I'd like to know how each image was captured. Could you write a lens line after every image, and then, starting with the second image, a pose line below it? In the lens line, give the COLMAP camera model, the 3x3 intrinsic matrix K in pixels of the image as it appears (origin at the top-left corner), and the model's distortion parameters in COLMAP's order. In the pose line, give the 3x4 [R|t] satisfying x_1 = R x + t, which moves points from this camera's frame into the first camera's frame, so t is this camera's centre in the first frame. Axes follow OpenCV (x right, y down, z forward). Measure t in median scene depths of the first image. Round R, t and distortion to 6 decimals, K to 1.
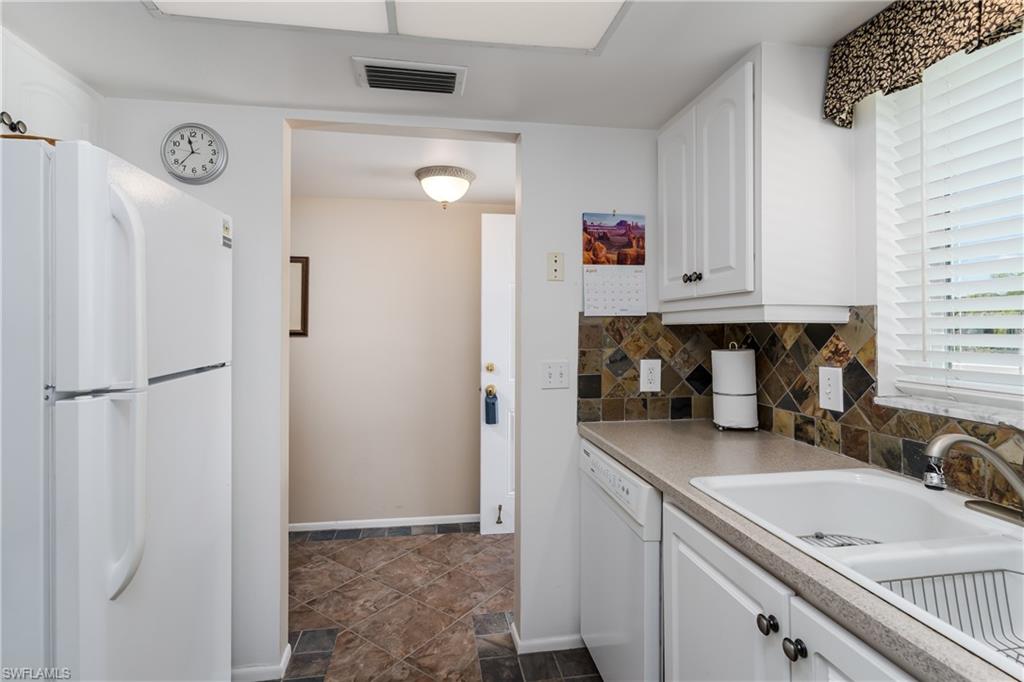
lens RADIAL K [[514.2, 0, 518.9], [0, 514.2, 323.1], [0, 0, 1]] dist [-0.001230, 0.000831]
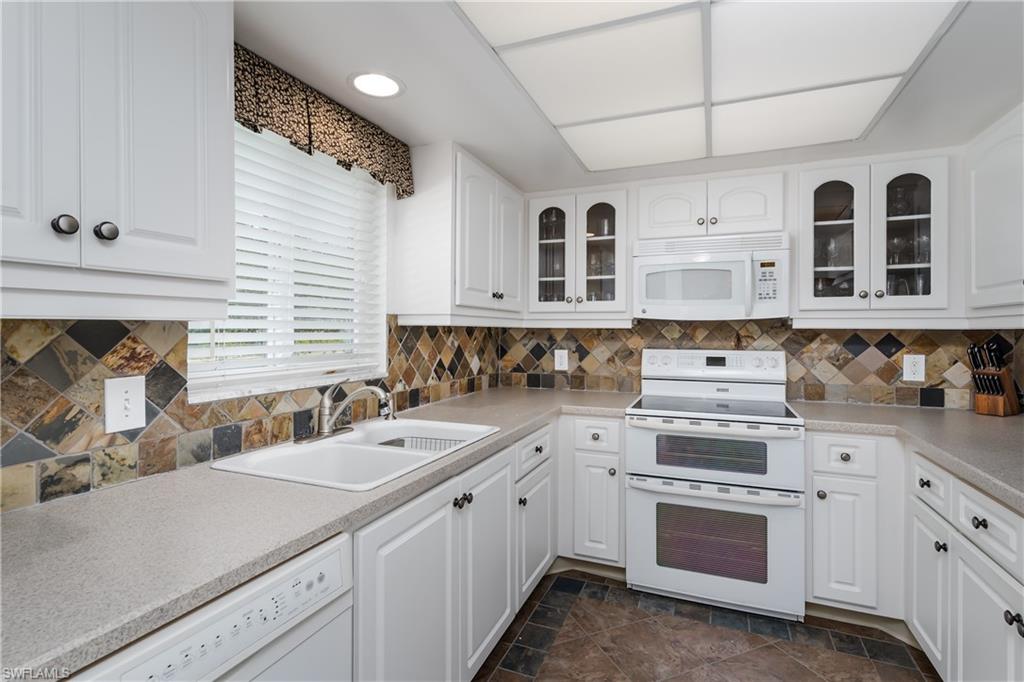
lens RADIAL K [[514.2, 0, 511.2], [0, 514.2, 333.7], [0, 0, 1]] dist [-0.001230, 0.000831]
pose [[-0.851546, -0.007158, 0.524231, -0.328009], [-0.007286, 0.999972, 0.001819, 0.012848], [-0.524229, -0.002271, -0.851574, 1.391538]]
